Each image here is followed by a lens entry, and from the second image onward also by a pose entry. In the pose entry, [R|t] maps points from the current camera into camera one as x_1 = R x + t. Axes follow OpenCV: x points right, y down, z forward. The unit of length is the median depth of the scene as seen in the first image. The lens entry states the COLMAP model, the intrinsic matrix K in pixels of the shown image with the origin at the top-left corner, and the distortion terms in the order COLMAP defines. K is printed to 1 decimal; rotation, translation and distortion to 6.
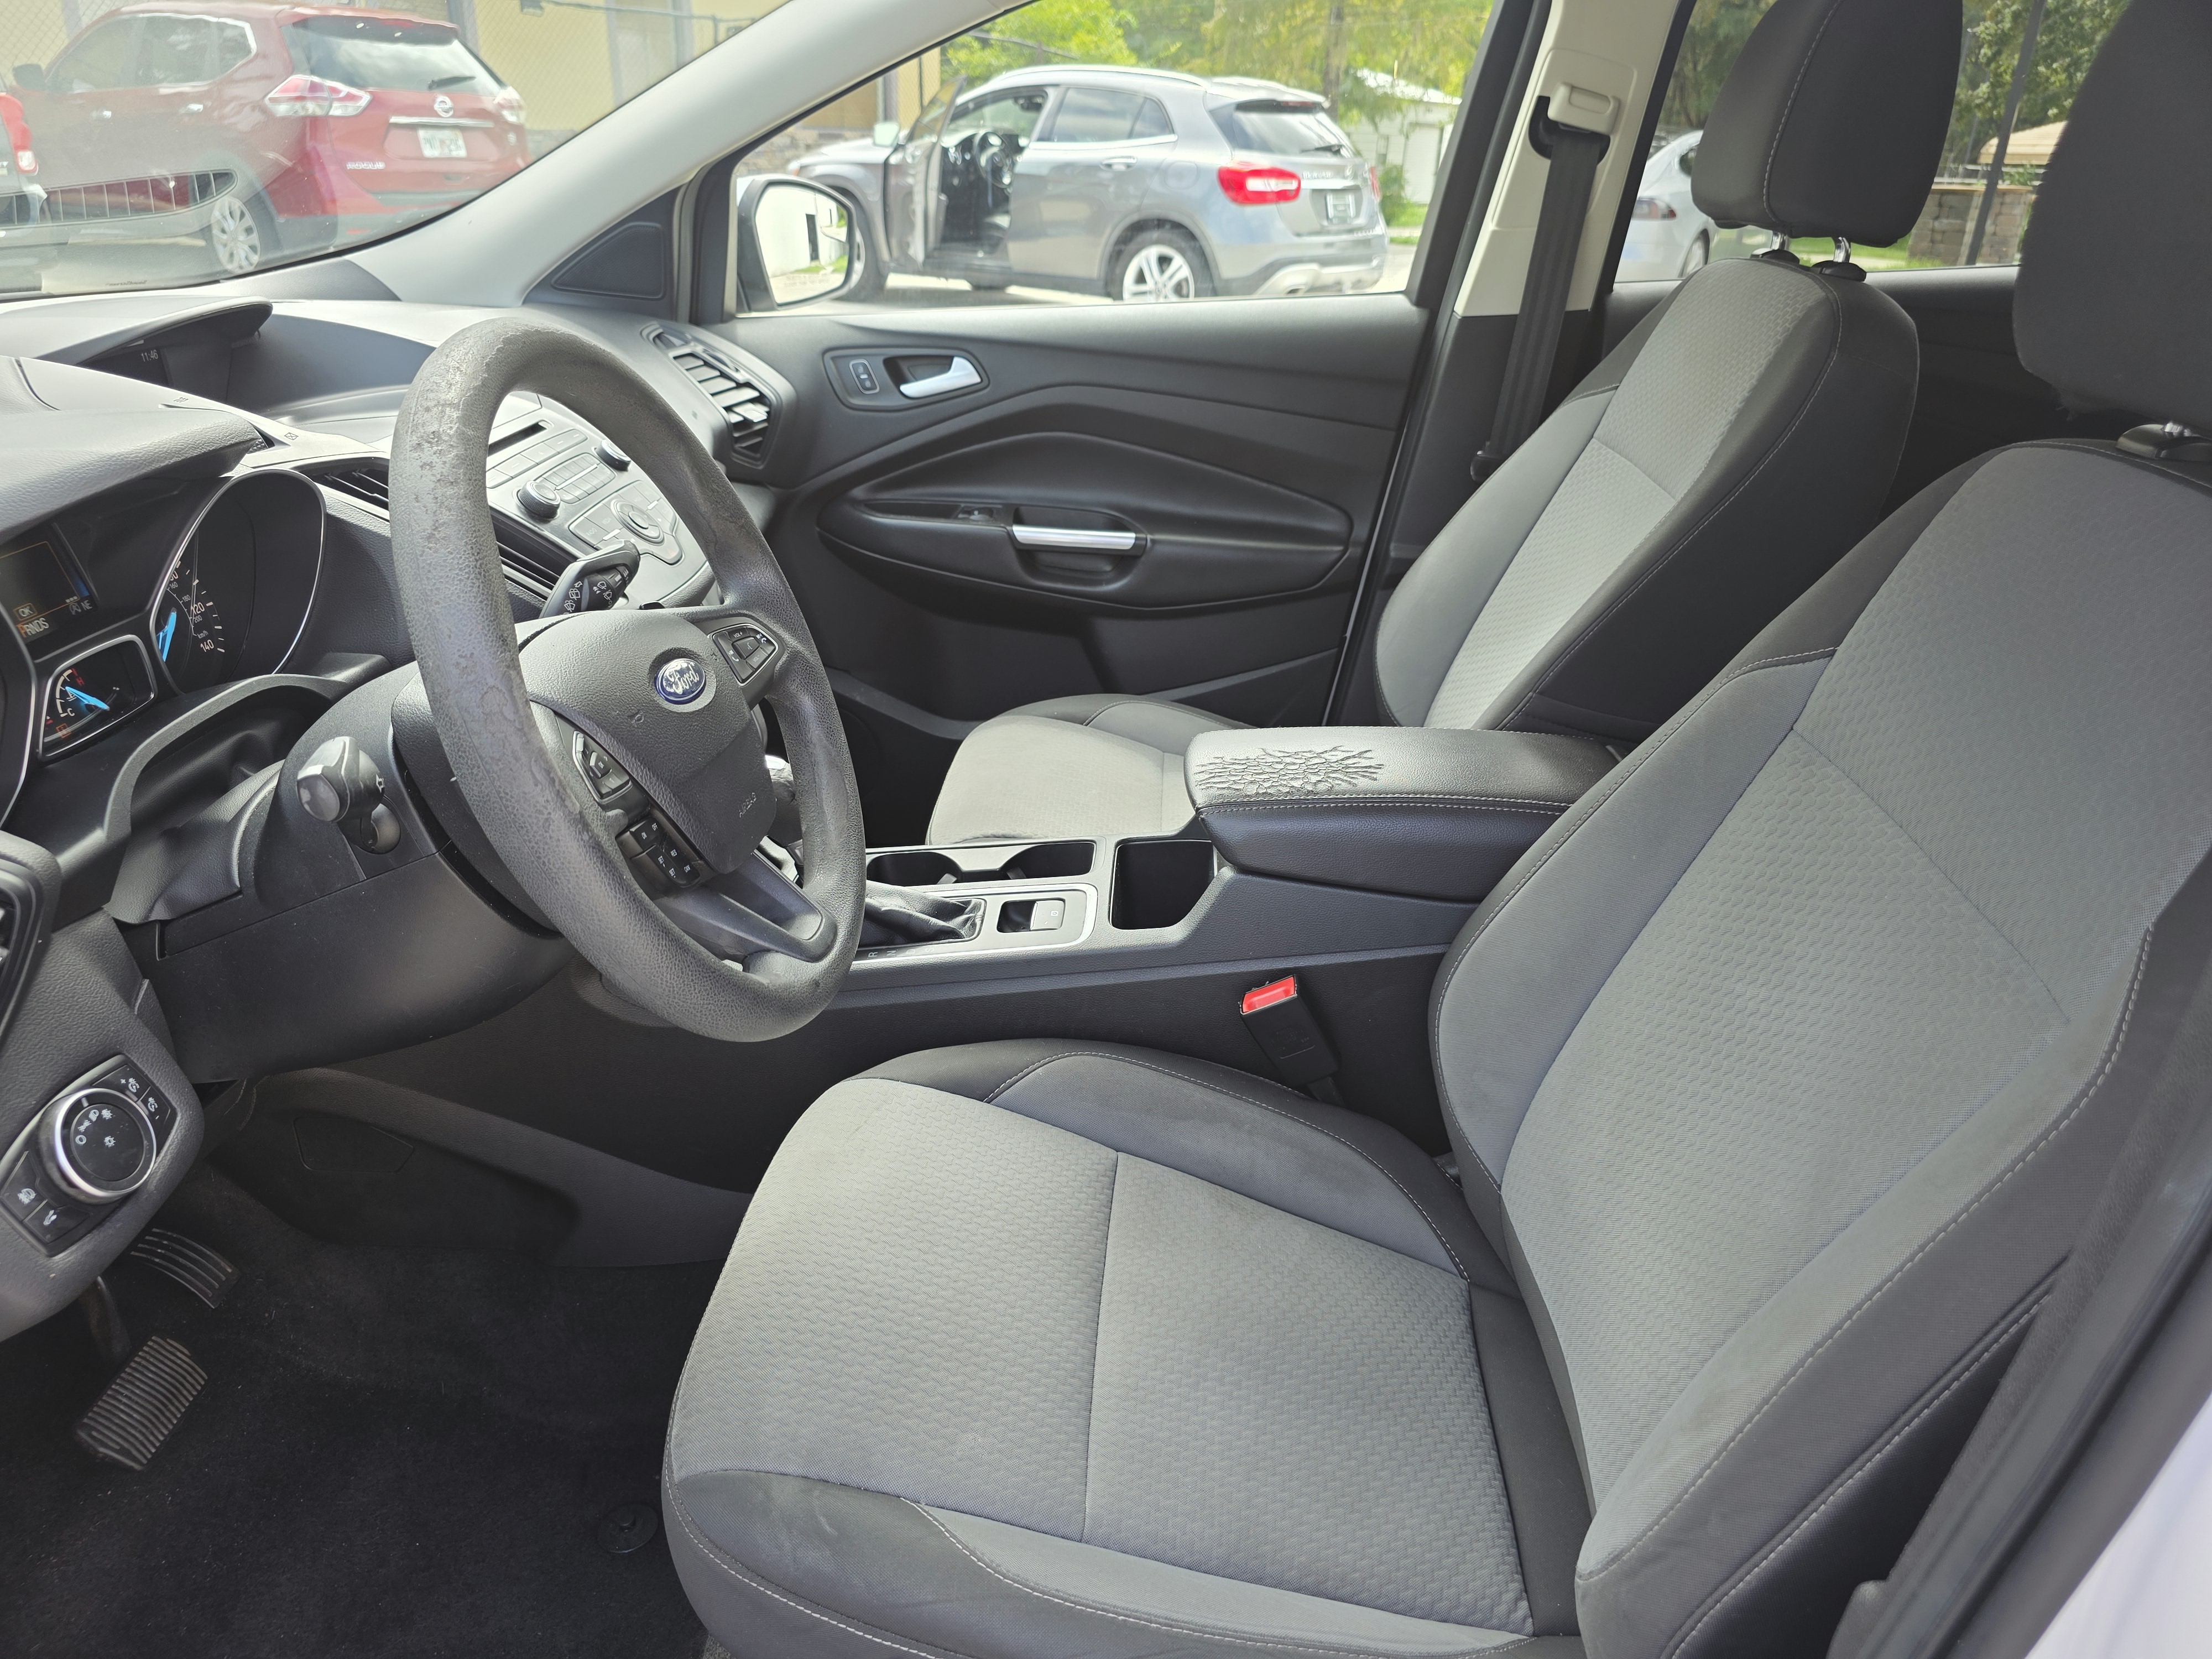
lens RADIAL K [[1460.1, 0, 1103.1], [0, 1460.1, 823.4], [0, 0, 1]] dist [0.031178, -0.030347]
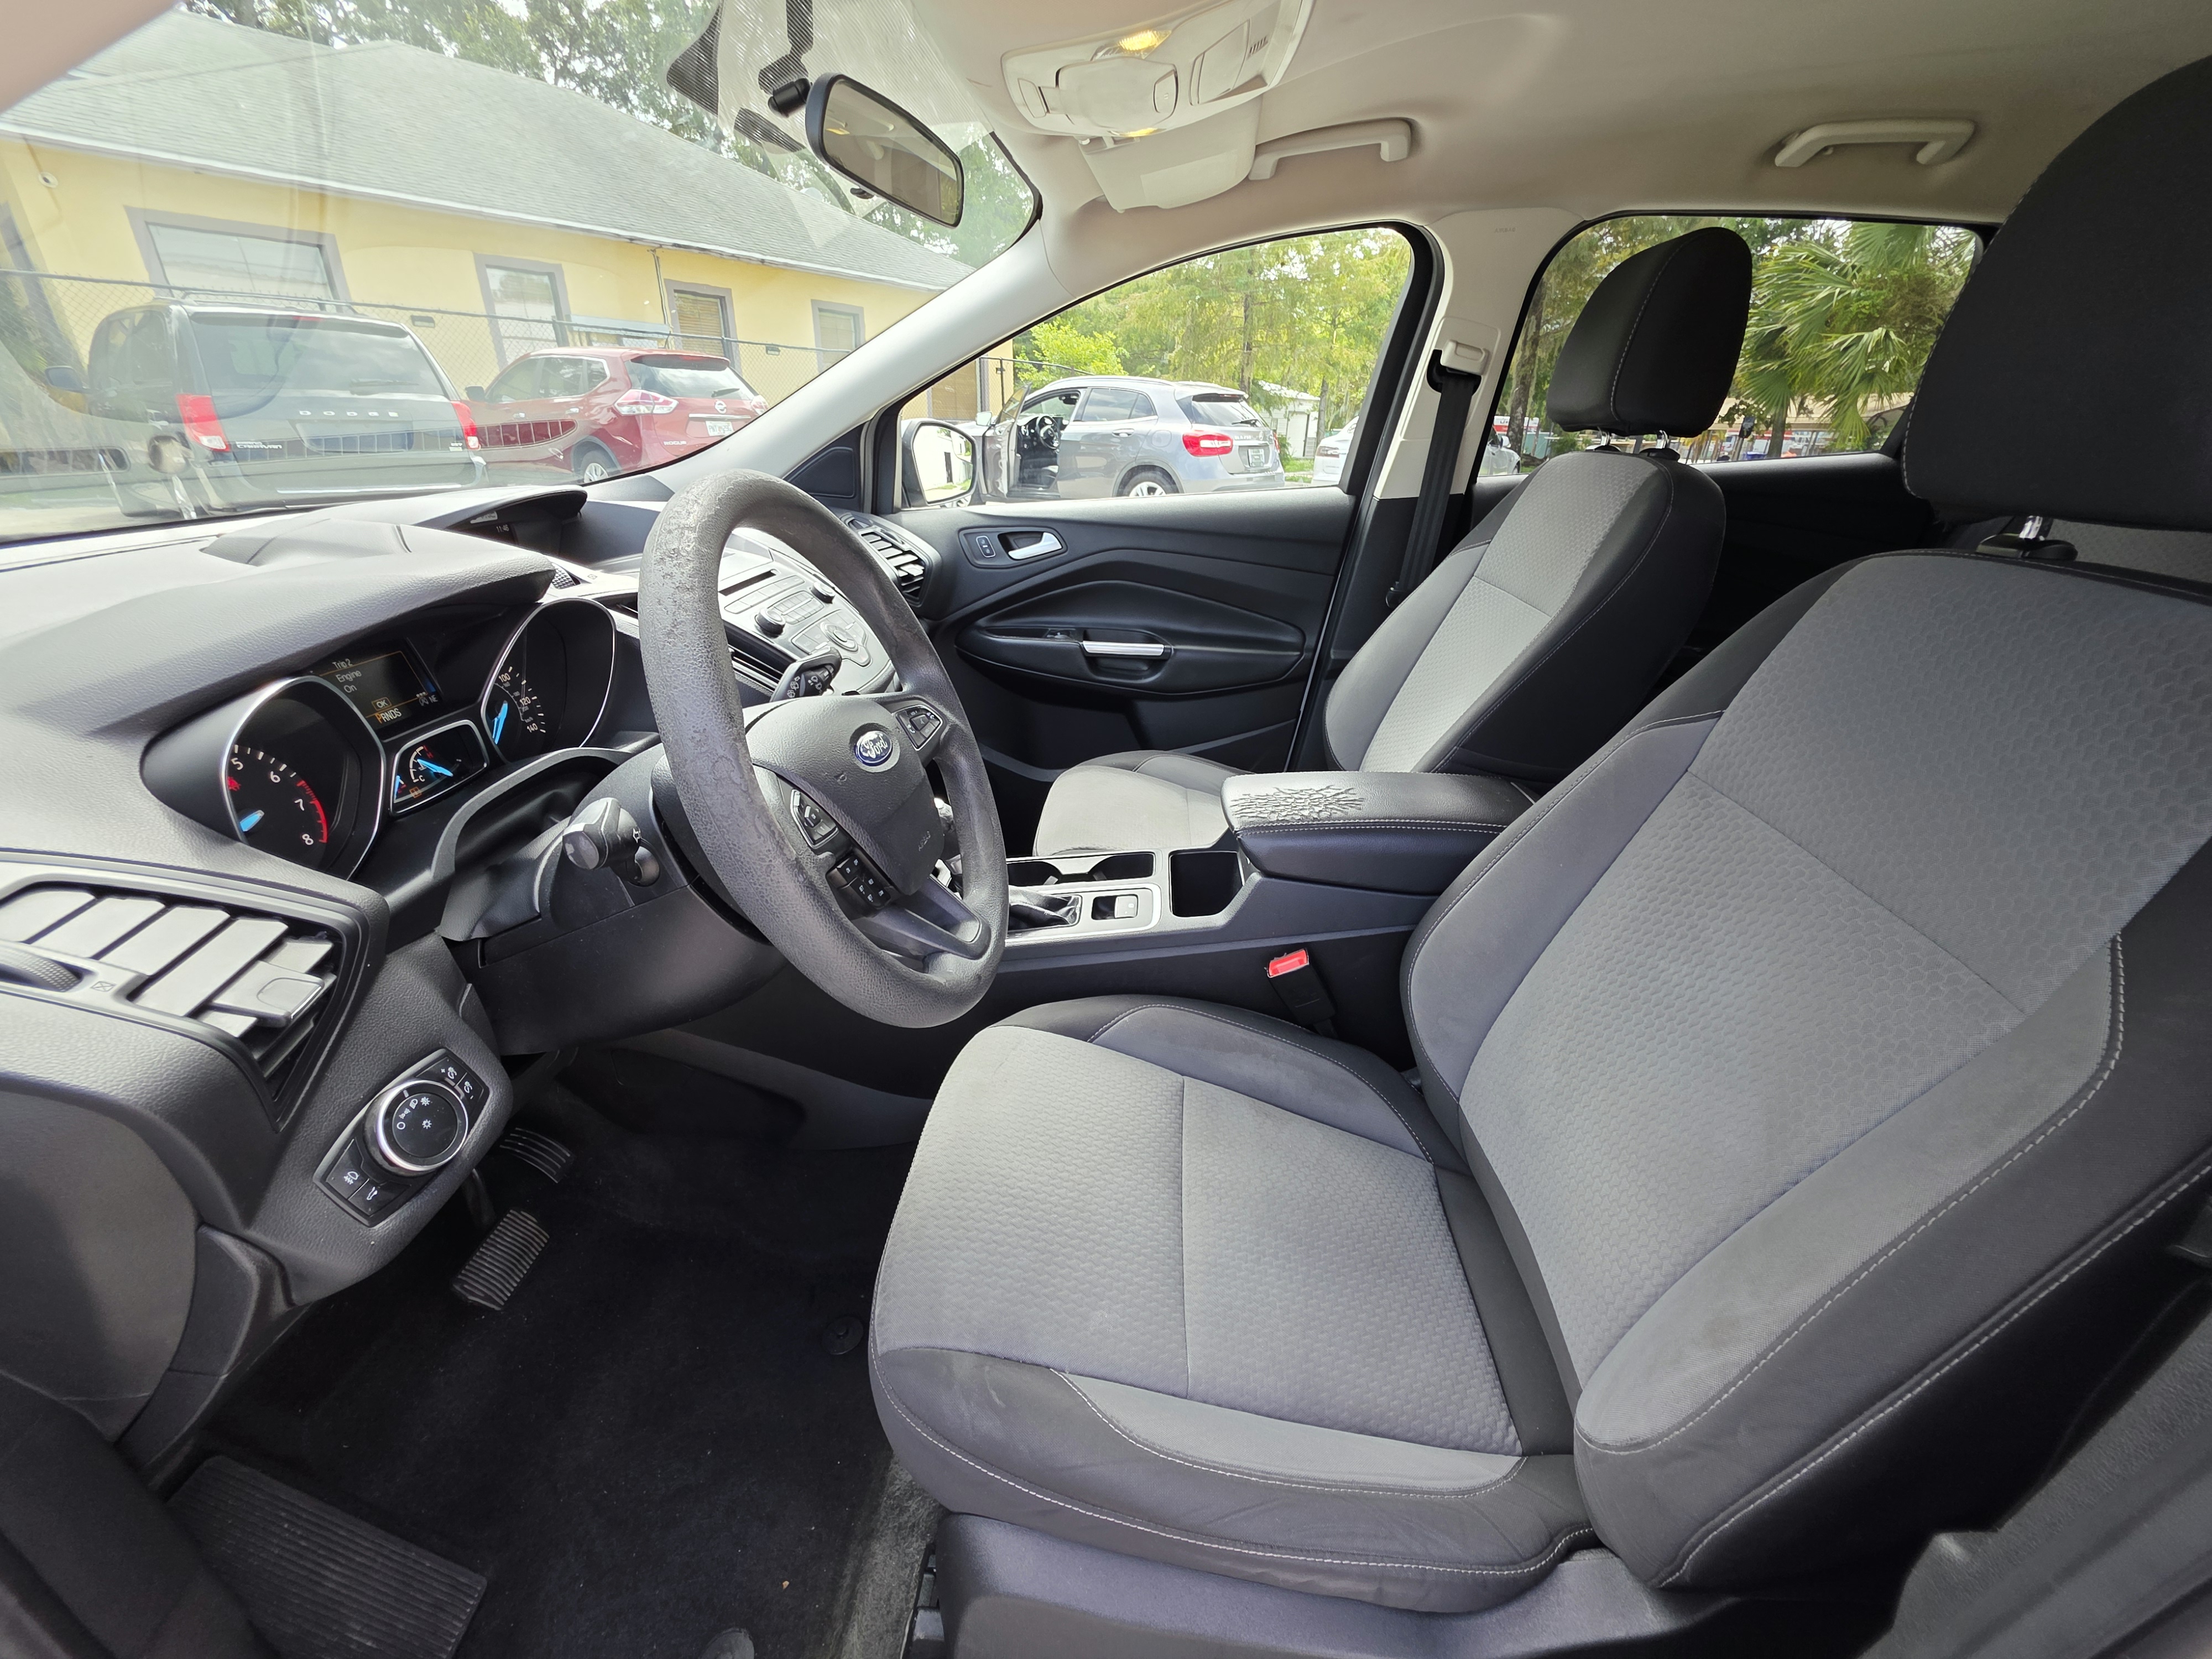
lens RADIAL K [[867.1, 0, 1109.3], [0, 867.1, 822.8], [0, 0, 1]] dist [0.000250, -0.000126]
pose [[0.999872, -0.014423, -0.006853, -0.052192], [0.014391, 0.999886, -0.004675, -0.016816], [0.006920, 0.004576, 0.999966, 0.160334]]
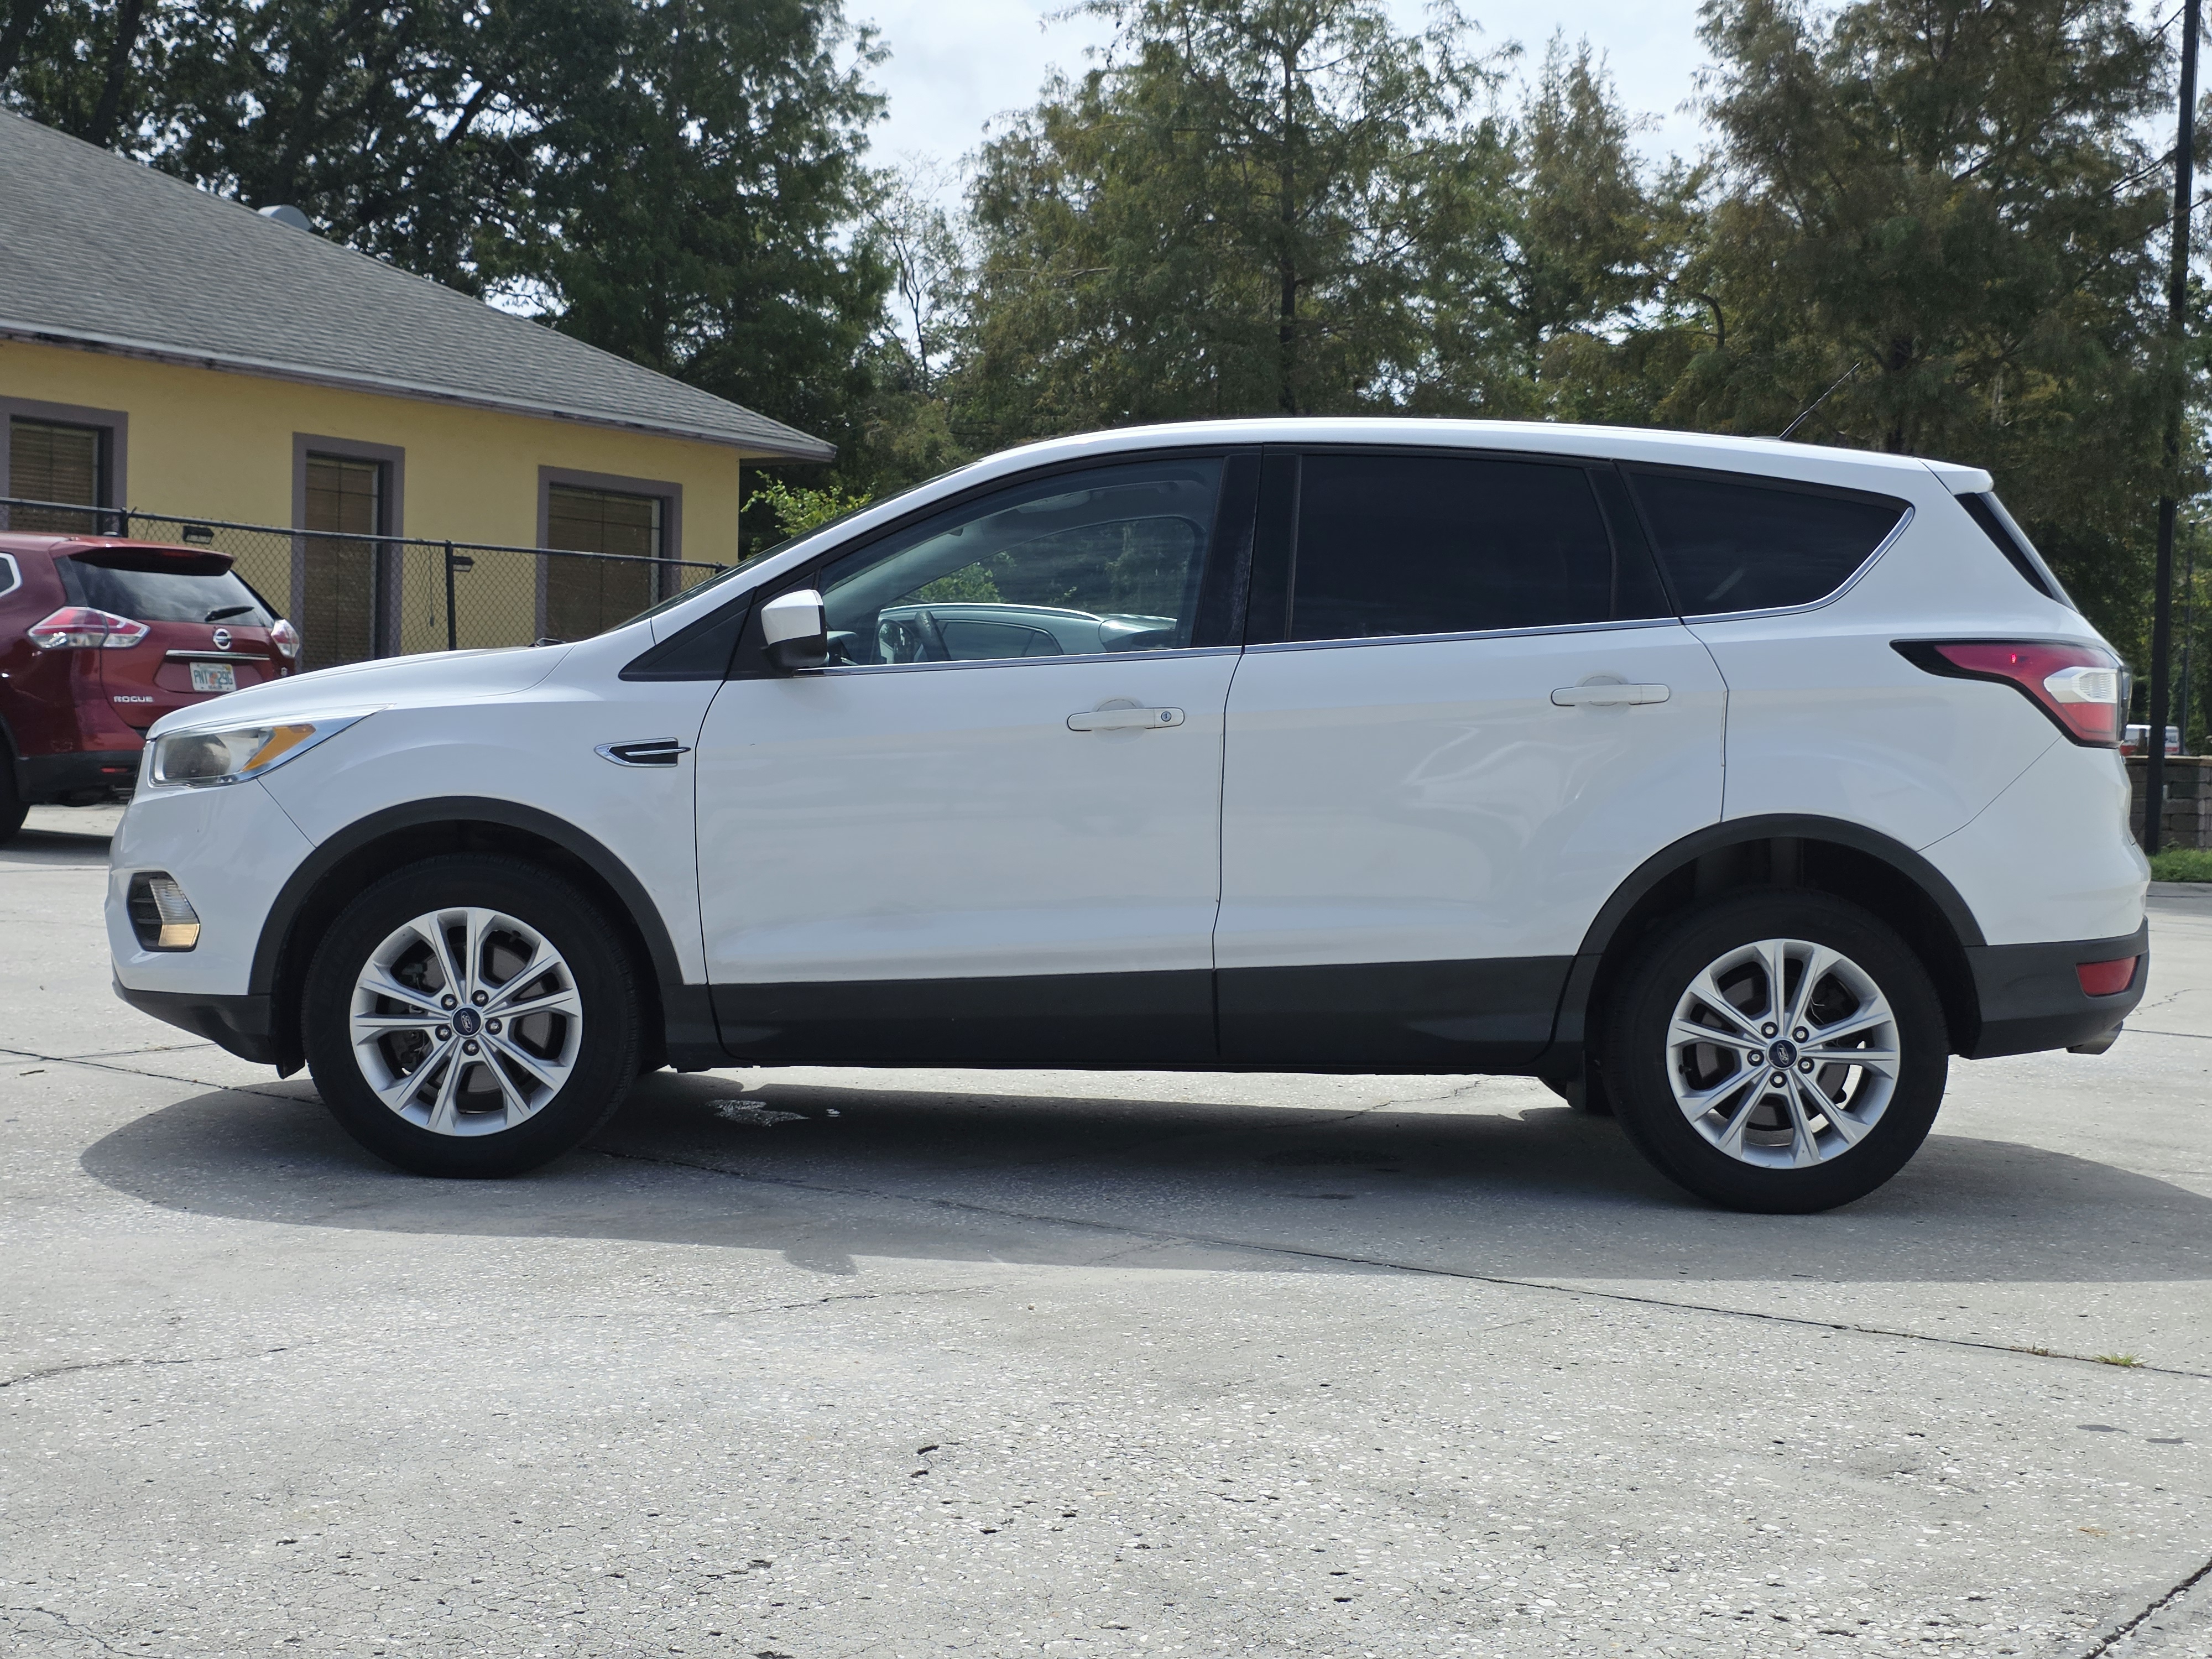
lens RADIAL K [[2826.4, 0, 1110.0], [0, 2826.4, 838.8], [0, 0, 1]] dist [0.112517, -0.229379]
pose [[0.998315, -0.013169, 0.056504, -0.216122], [0.033845, 0.923210, -0.382803, 3.052603], [-0.047124, 0.384070, 0.922101, -5.717582]]
